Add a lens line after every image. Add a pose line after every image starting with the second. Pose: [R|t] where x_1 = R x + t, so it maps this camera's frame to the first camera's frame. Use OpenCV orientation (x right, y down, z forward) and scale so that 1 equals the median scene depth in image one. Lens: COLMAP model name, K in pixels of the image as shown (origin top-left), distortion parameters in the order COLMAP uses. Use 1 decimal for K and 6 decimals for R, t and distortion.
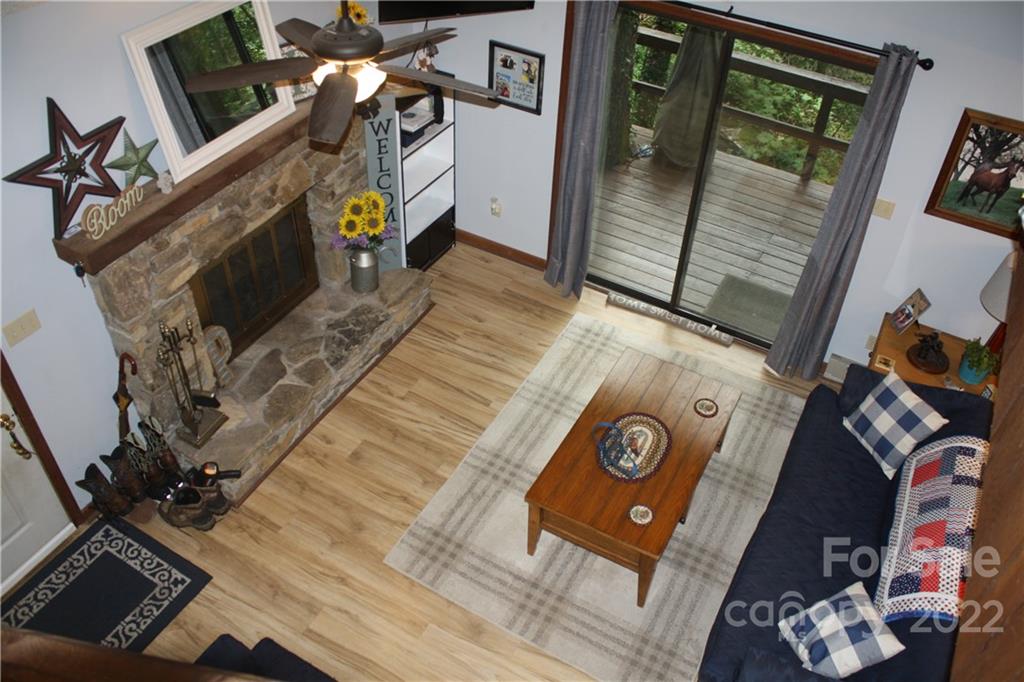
lens RADIAL K [[864.0, 0, 516.4], [0, 864.0, 337.2], [0, 0, 1]] dist [-0.148276, 0.138155]
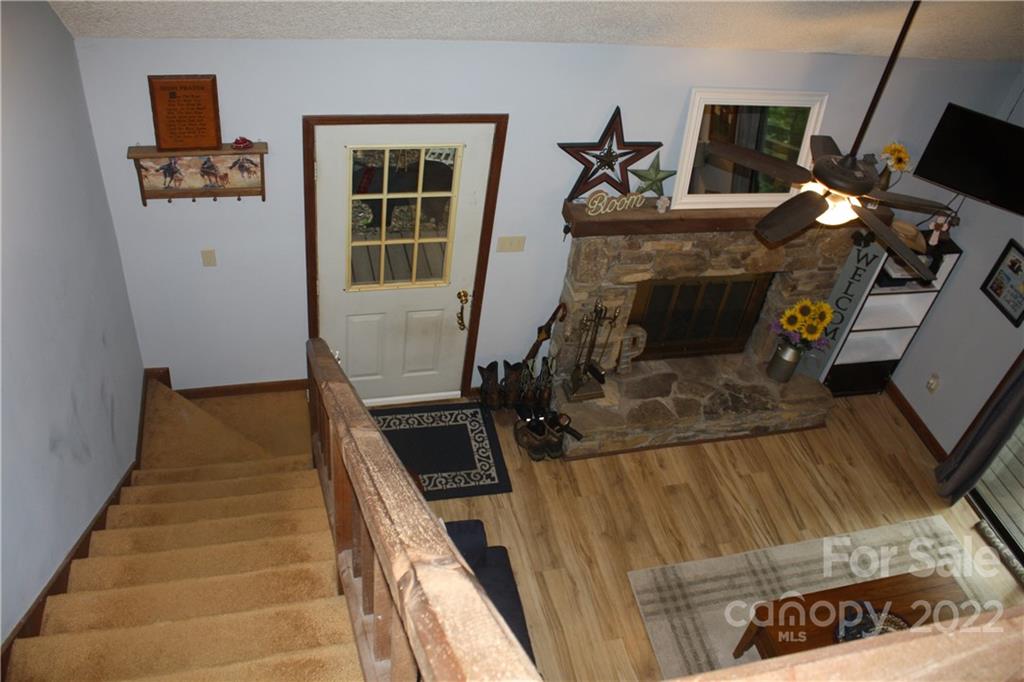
lens RADIAL K [[864.0, 0, 530.8], [0, 864.0, 335.3], [0, 0, 1]] dist [-0.148276, 0.138155]
pose [[0.690149, 0.523793, -0.499335, 0.154311], [-0.561946, 0.822663, 0.086271, -0.023033], [0.455972, 0.221059, 0.862103, -0.108527]]
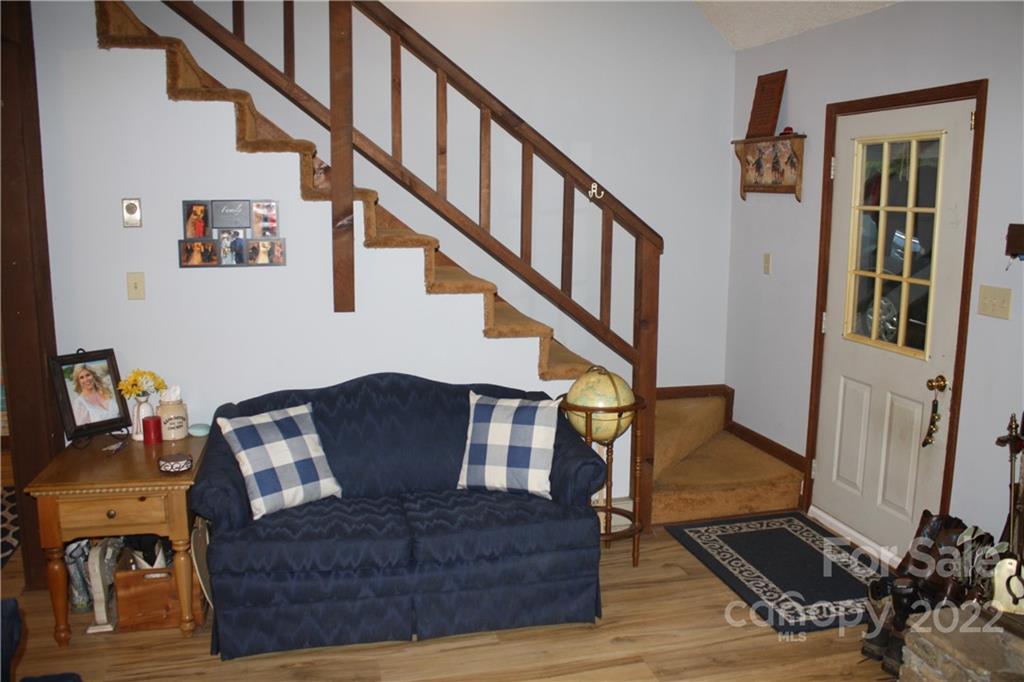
lens RADIAL K [[864.0, 0, 522.4], [0, 864.0, 340.9], [0, 0, 1]] dist [-0.148276, 0.138155]
pose [[-0.731035, 0.067641, -0.678979, 0.297509], [-0.483006, 0.651569, 0.584947, -0.212530], [0.481968, 0.755567, -0.443649, 0.974895]]
